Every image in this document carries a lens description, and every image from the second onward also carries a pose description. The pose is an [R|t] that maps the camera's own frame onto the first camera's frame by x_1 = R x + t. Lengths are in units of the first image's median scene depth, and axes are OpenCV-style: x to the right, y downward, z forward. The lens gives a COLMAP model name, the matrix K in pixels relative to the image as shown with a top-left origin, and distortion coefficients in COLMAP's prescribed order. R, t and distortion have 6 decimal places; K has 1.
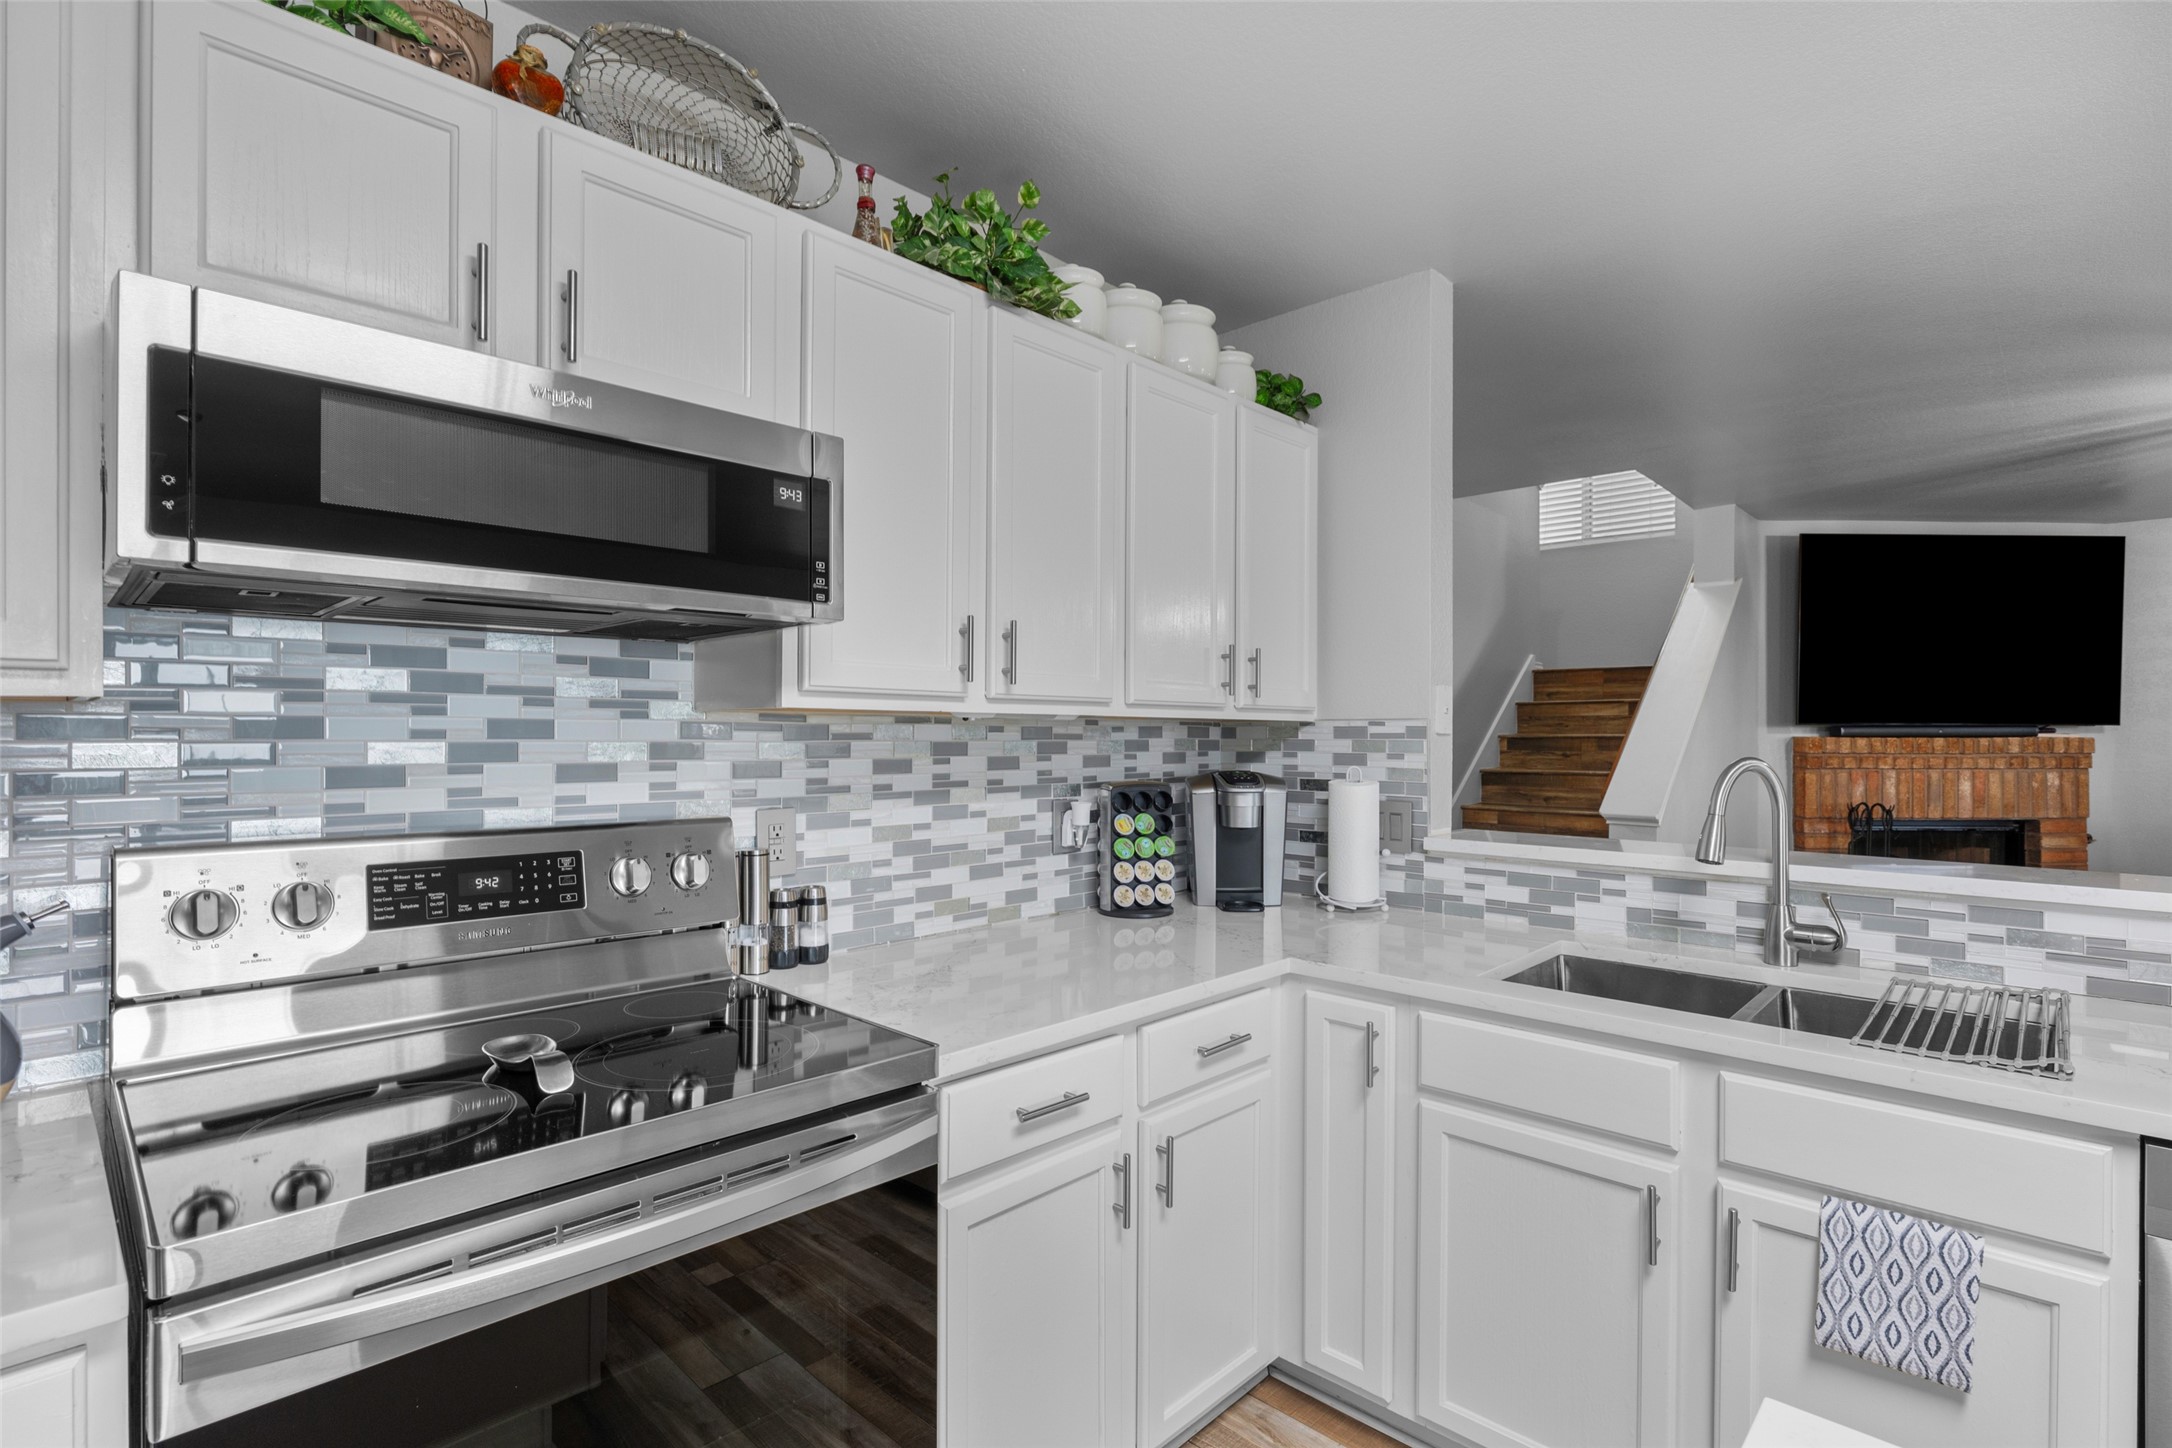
lens RADIAL K [[1037.6, 0, 1097.9], [0, 1037.6, 740.6], [0, 0, 1]] dist [-0.014341, -0.000099]
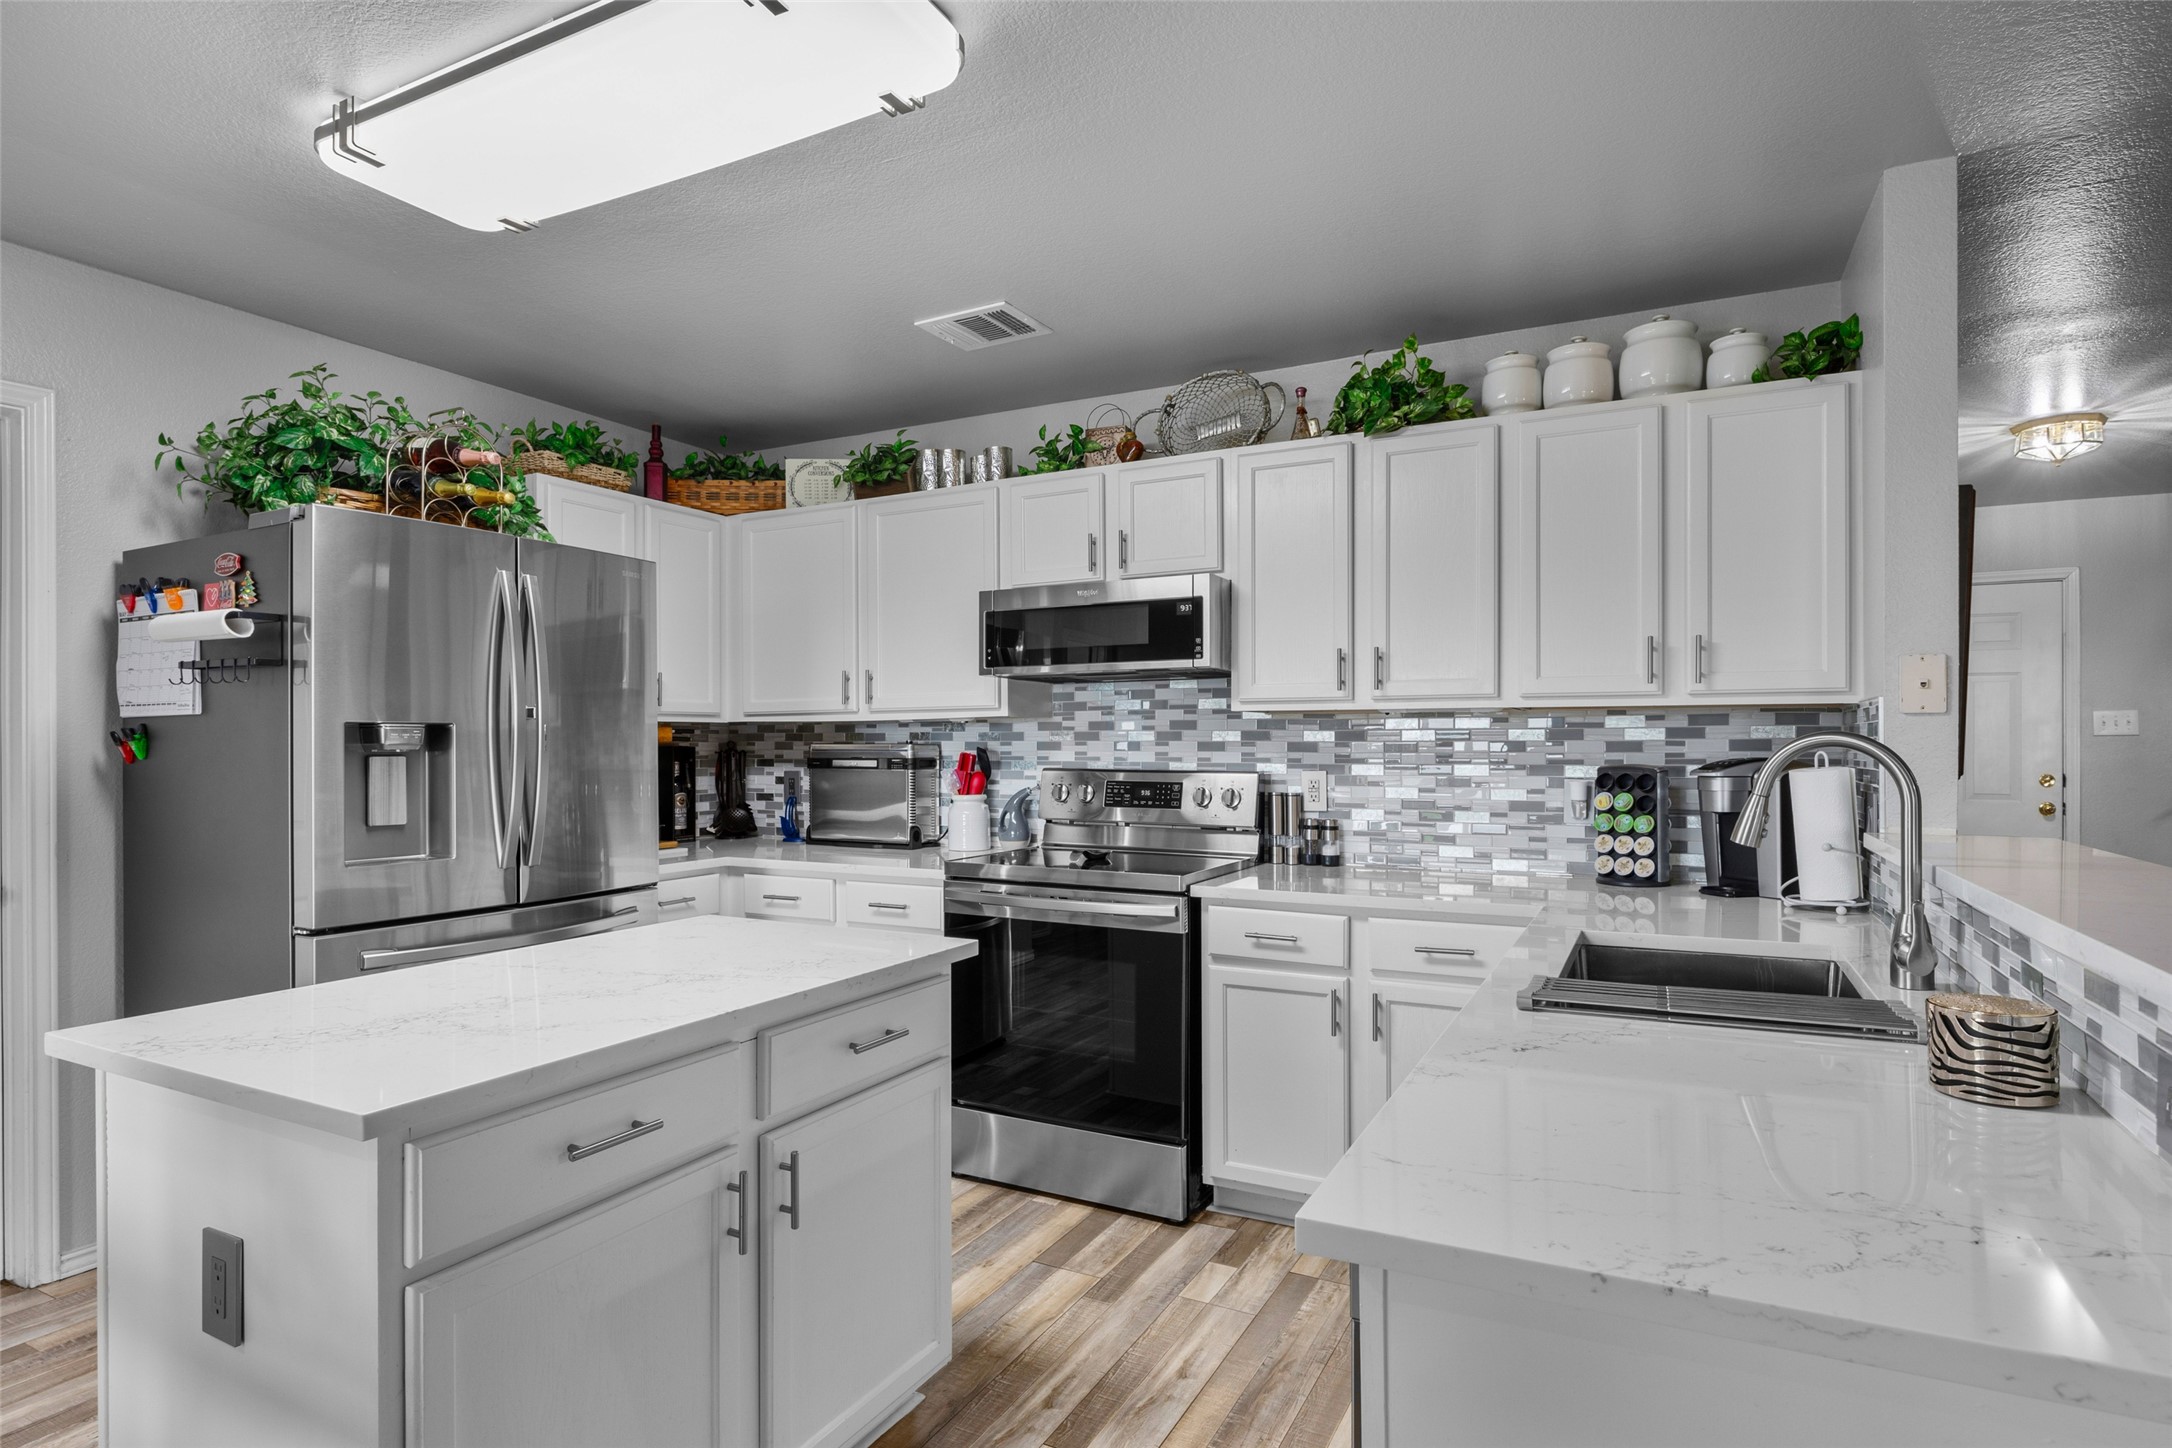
lens RADIAL K [[1146.8, 0, 1098.7], [0, 1146.8, 732.7], [0, 0, 1]] dist [-0.004463, -0.001438]
pose [[0.287929, -0.012869, -0.957565, 0.471734], [-0.003255, 0.999891, -0.014416, 0.011230], [0.957646, 0.007267, 0.287856, 0.046662]]
